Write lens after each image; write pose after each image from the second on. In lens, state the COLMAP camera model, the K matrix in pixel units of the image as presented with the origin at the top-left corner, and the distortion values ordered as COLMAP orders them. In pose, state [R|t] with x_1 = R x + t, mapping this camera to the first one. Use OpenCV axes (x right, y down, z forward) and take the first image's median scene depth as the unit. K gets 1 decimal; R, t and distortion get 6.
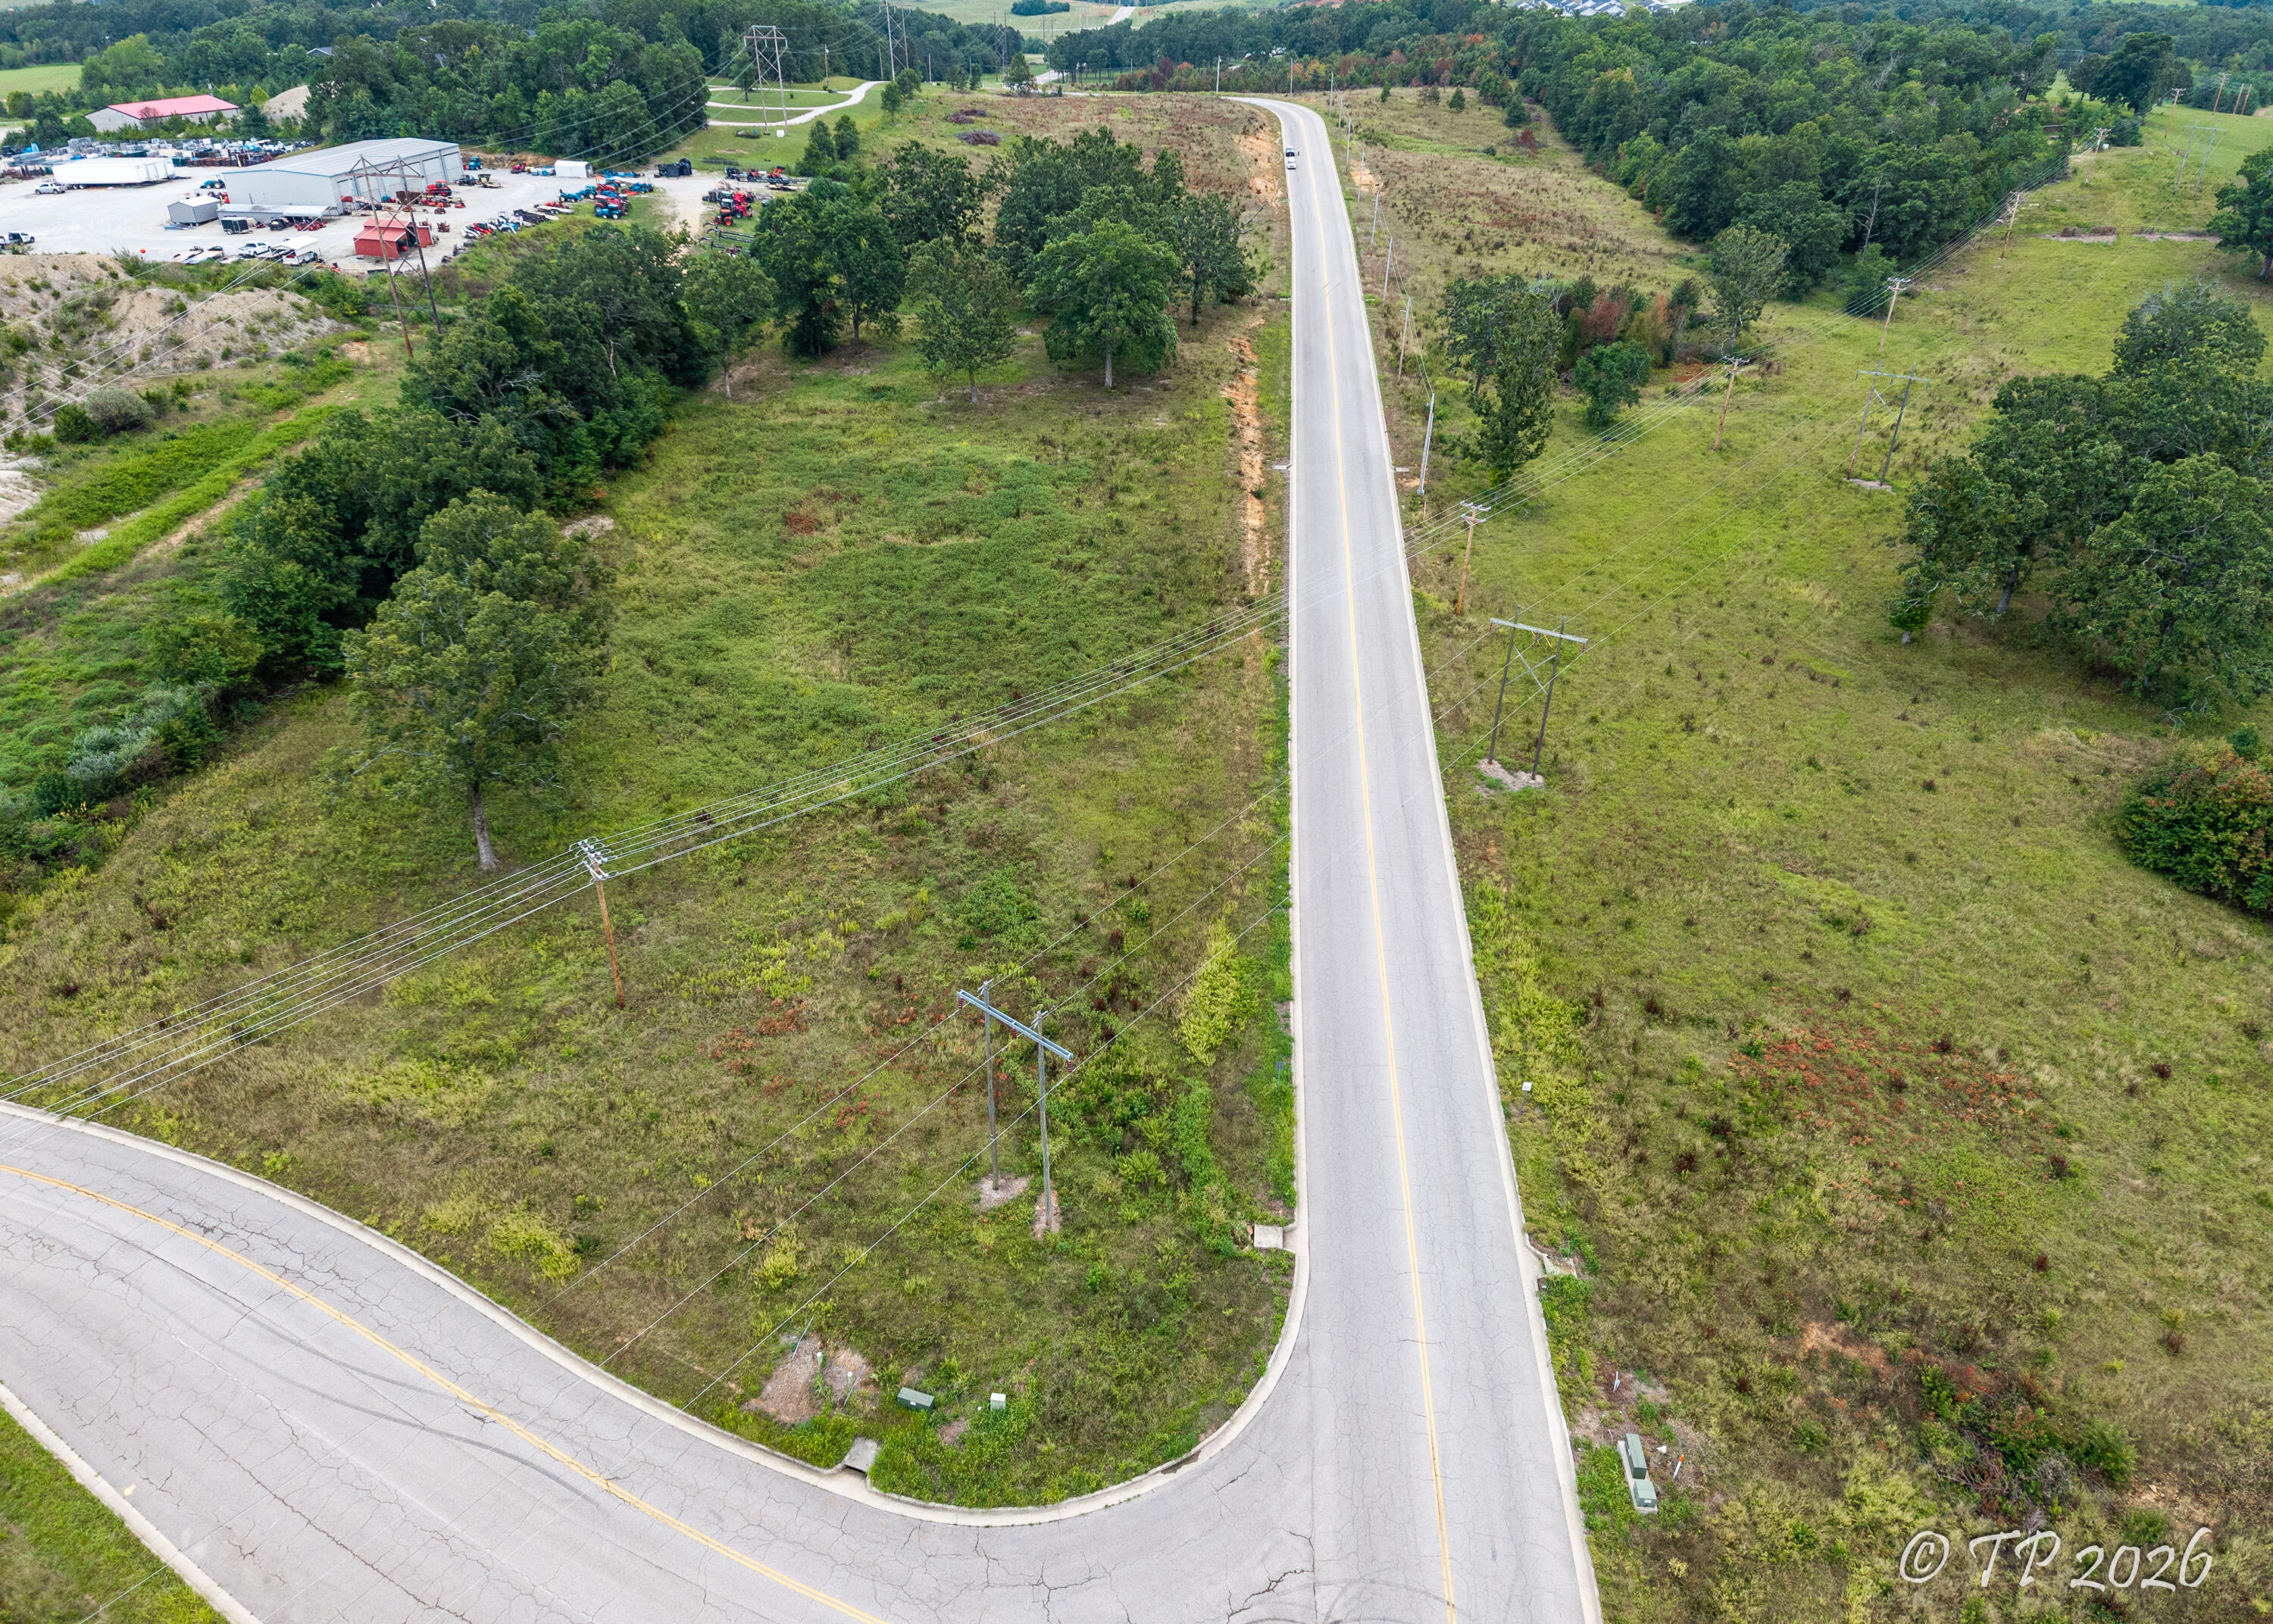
lens RADIAL K [[1406.9, 0, 1118.1], [0, 1406.9, 815.7], [0, 0, 1]] dist [0.229413, -0.209910]
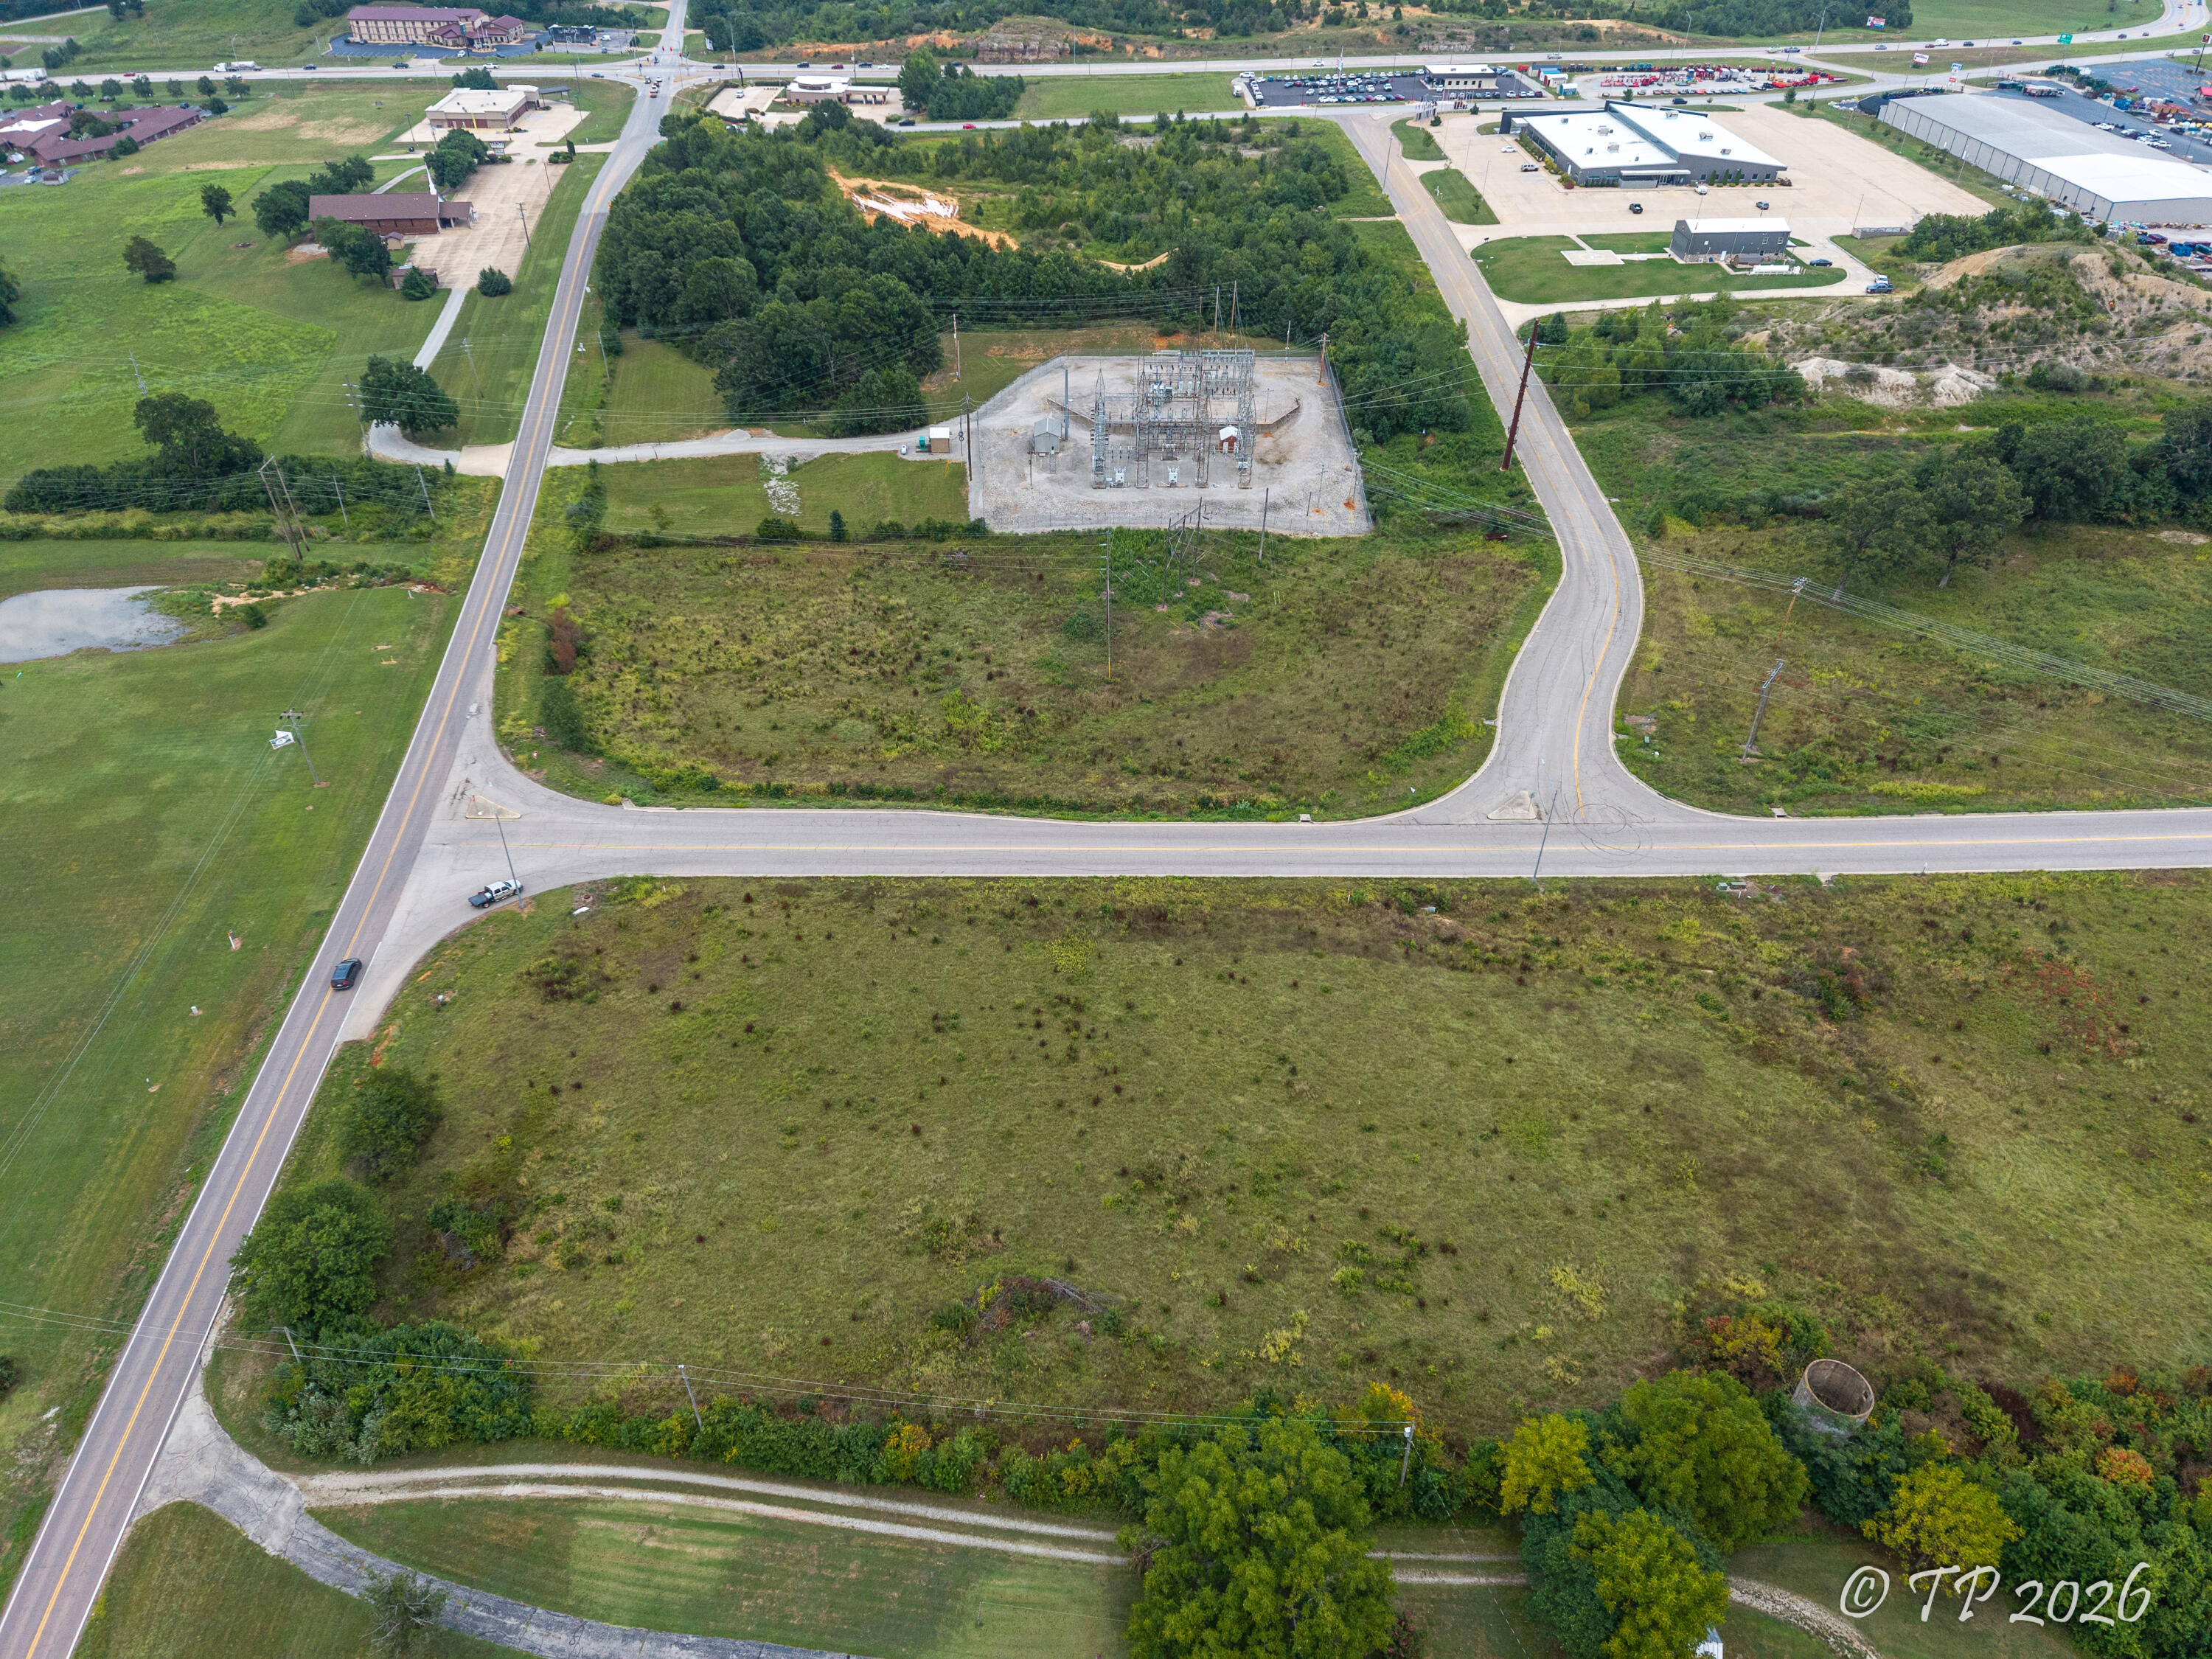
lens RADIAL K [[1418.7, 0, 1105.1], [0, 1418.7, 857.6], [0, 0, 1]] dist [0.237692, -0.220508]
pose [[0.094978, 0.590394, -0.801508, 0.638247], [-0.518626, 0.716594, 0.466390, -0.070383], [0.849709, 0.371386, 0.374254, -0.273107]]
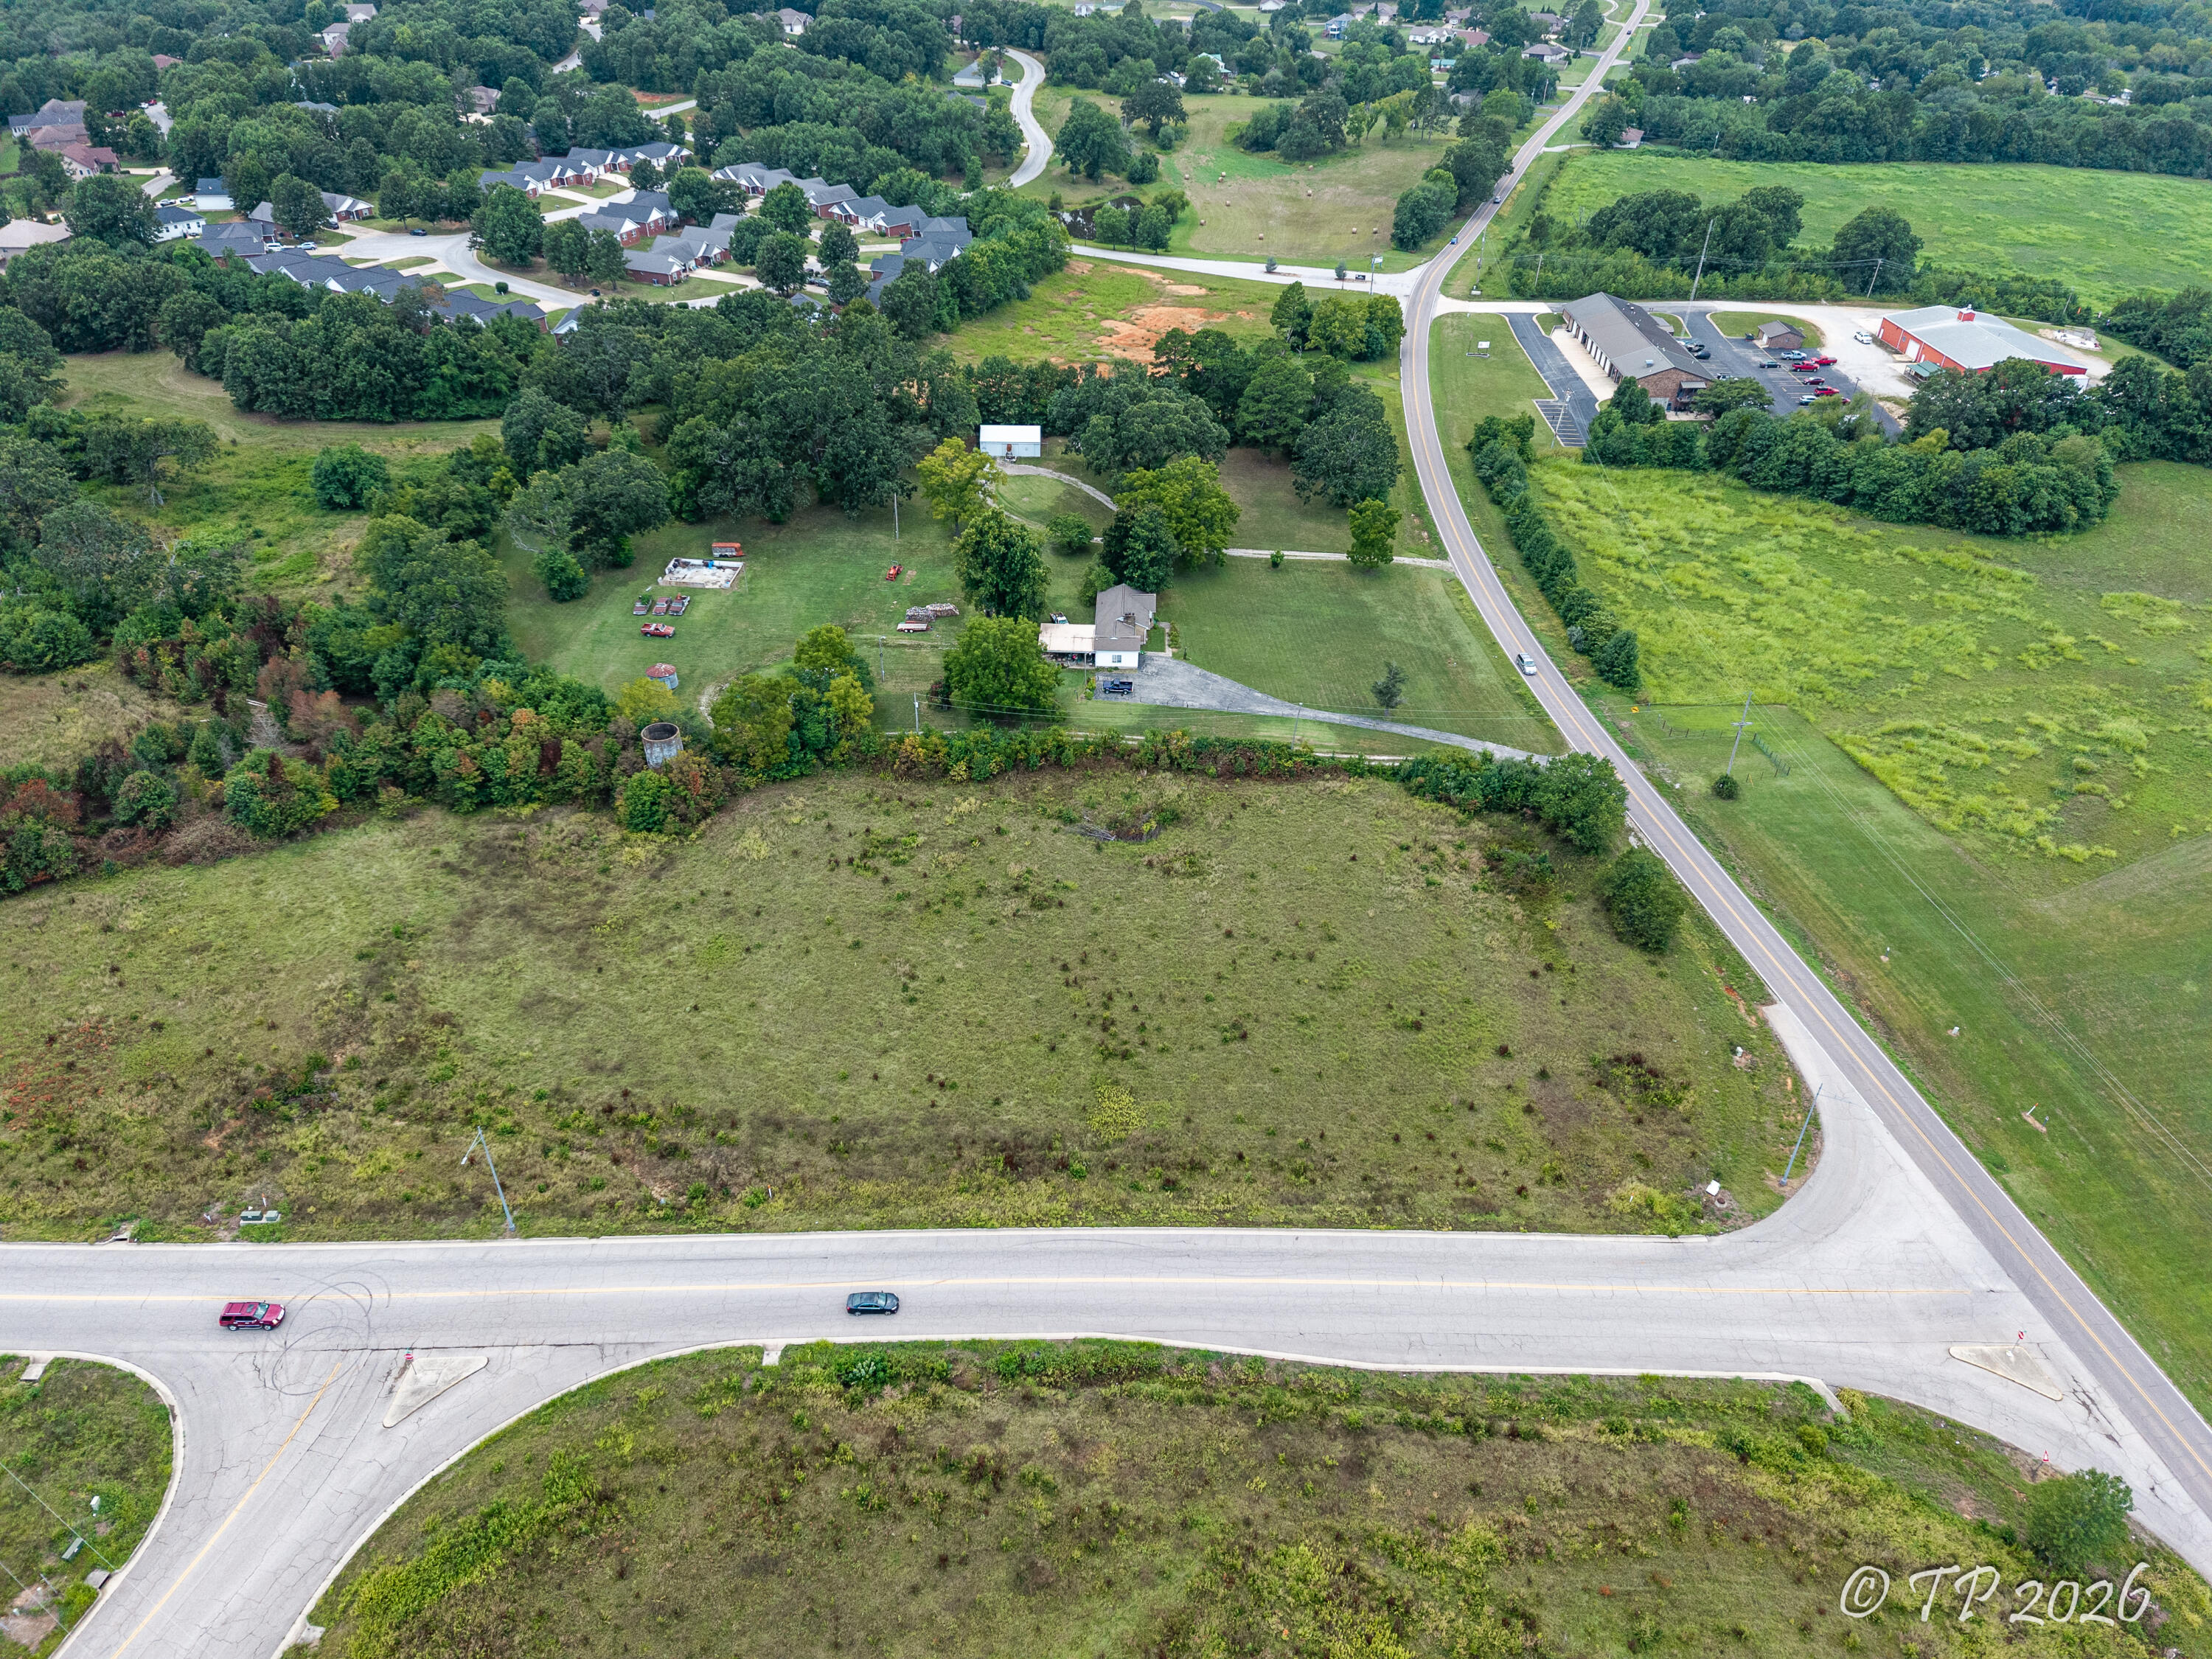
lens RADIAL K [[1418.7, 0, 1105.1], [0, 1418.7, 857.6], [0, 0, 1]] dist [0.237692, -0.220508]
pose [[-0.124146, -0.579541, 0.805432, -0.324210], [0.496593, 0.666457, 0.556085, -0.128852], [-0.859059, 0.469008, 0.205058, -0.187177]]
